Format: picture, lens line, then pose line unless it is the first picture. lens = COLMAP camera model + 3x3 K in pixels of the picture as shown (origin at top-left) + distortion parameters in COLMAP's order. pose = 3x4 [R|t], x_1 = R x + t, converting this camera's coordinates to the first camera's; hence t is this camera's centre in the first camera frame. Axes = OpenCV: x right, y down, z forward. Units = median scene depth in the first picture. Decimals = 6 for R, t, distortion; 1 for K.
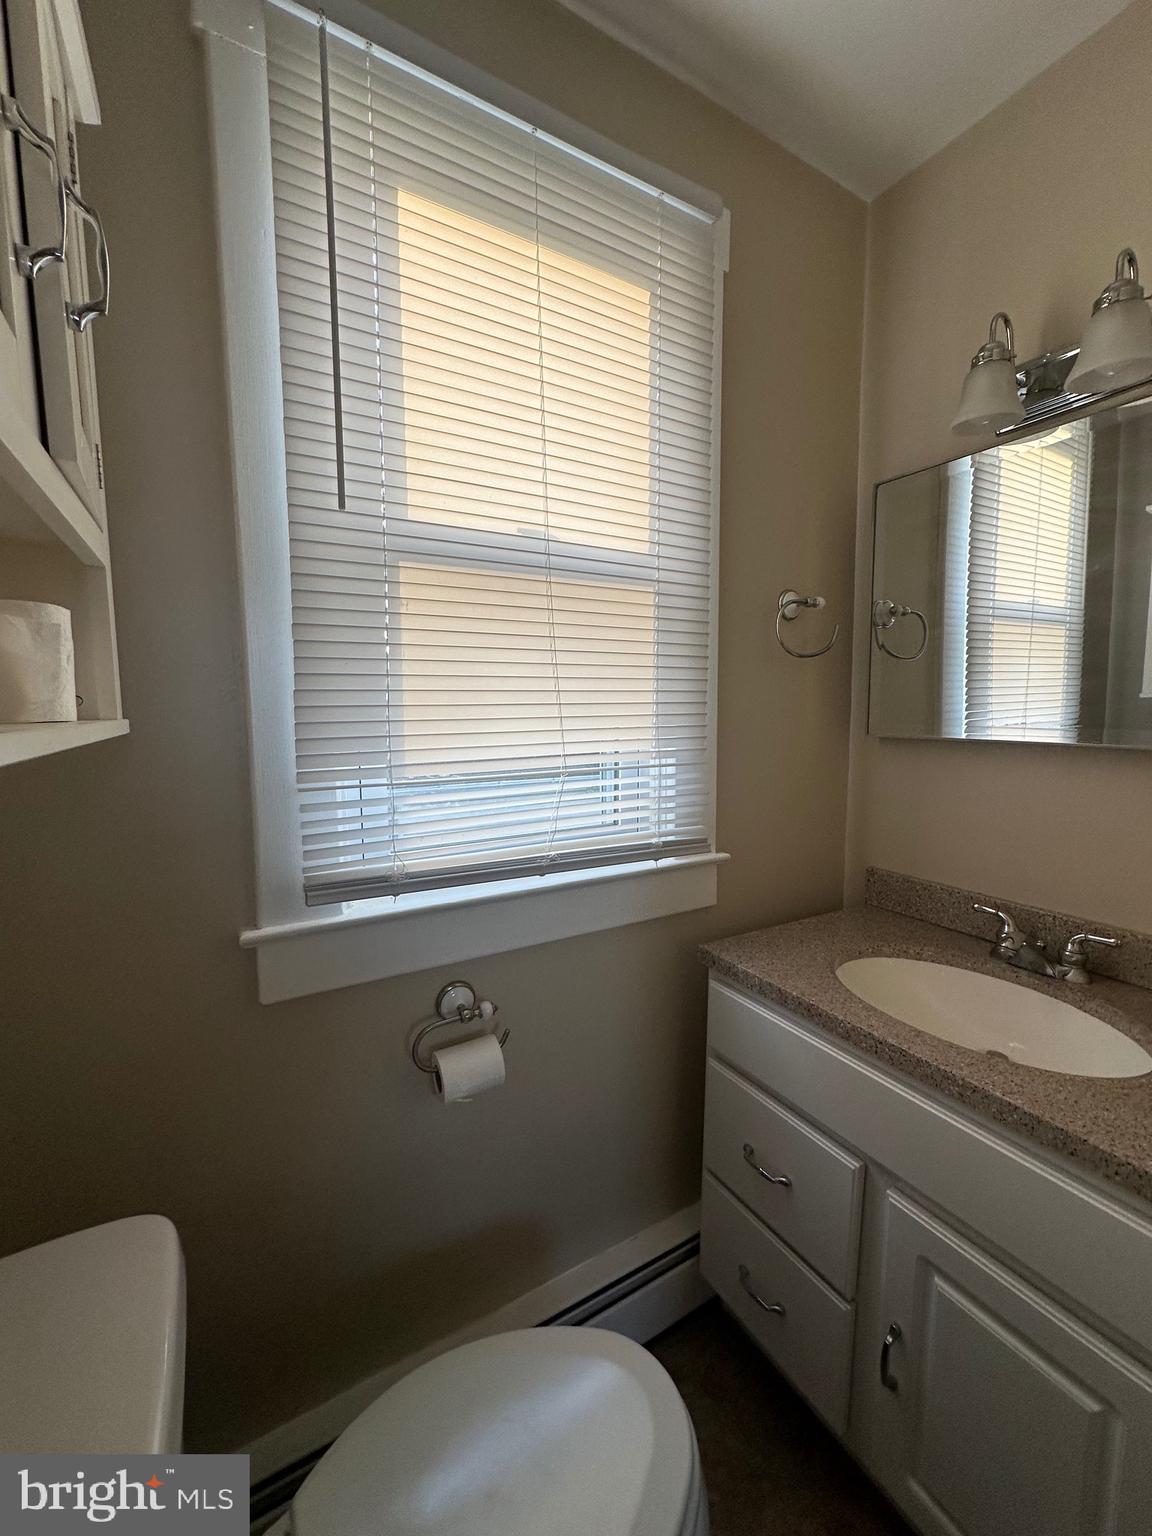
lens RADIAL K [[613.5, 0, 579.2], [0, 613.5, 762.7], [0, 0, 1]] dist [0.003894, 0.000146]
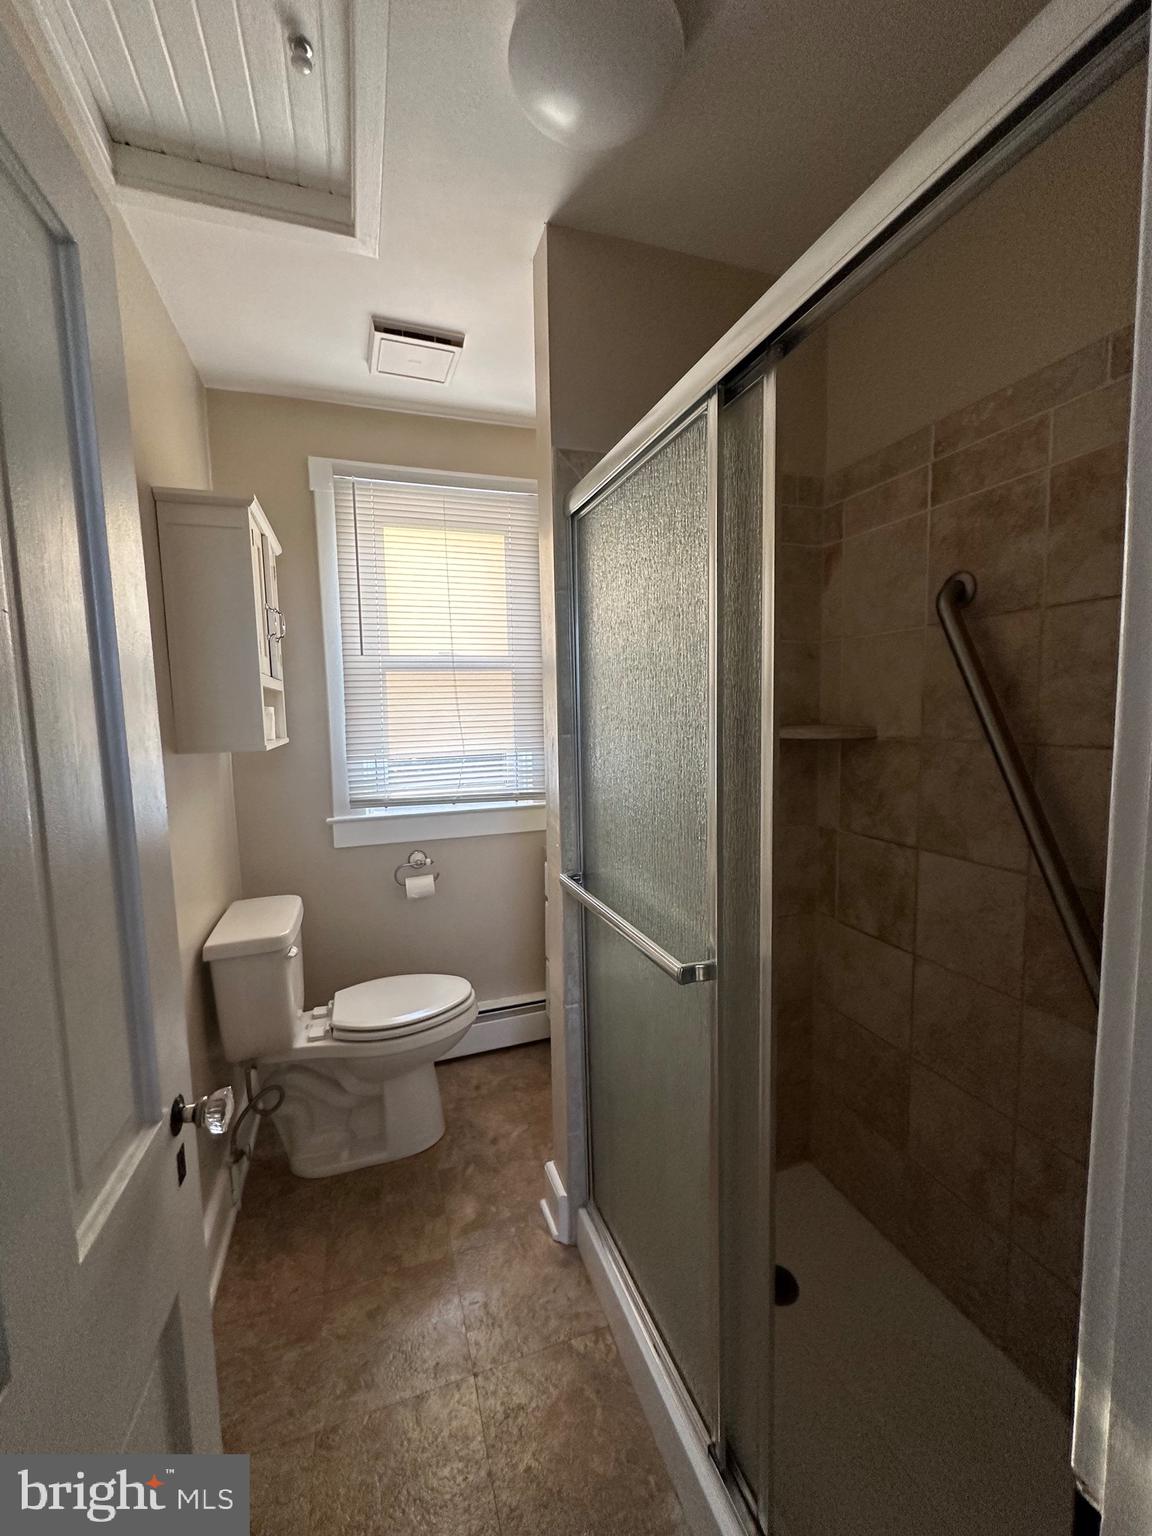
lens RADIAL K [[613.5, 0, 575.7], [0, 613.5, 764.6], [0, 0, 1]] dist [0.003894, 0.000146]
pose [[0.982038, 0.015060, -0.188081, 0.835800], [-0.012660, 0.999822, 0.013956, 0.002754], [0.188258, -0.011324, 0.982054, -1.162367]]
